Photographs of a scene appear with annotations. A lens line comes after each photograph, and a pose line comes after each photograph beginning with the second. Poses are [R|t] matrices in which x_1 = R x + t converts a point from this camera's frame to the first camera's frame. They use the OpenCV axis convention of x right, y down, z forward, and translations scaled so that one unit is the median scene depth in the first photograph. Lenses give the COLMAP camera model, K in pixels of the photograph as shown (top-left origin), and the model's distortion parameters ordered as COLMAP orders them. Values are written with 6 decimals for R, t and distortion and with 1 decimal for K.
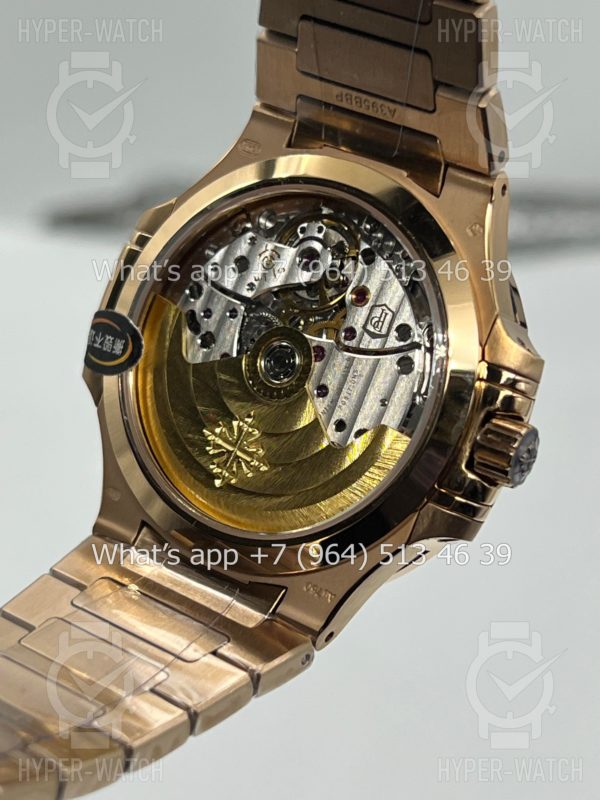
lens RADIAL K [[1872.1, 0, 300.0], [0, 1872.1, 400.0], [0, 0, 1]] dist [0.120385, 0.311281]
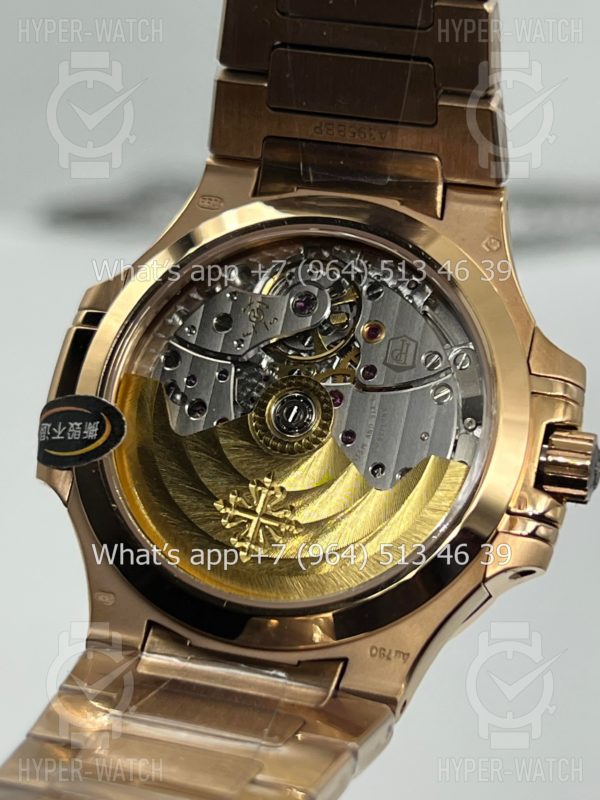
lens RADIAL K [[1872.1, 0, 300.0], [0, 1872.1, 400.0], [0, 0, 1]] dist [0.120385, 0.311281]
pose [[0.952592, -0.087609, 0.291365, -0.267240], [0.145581, 0.972152, -0.183649, 0.137722], [-0.267162, 0.217360, 0.938818, 0.154048]]
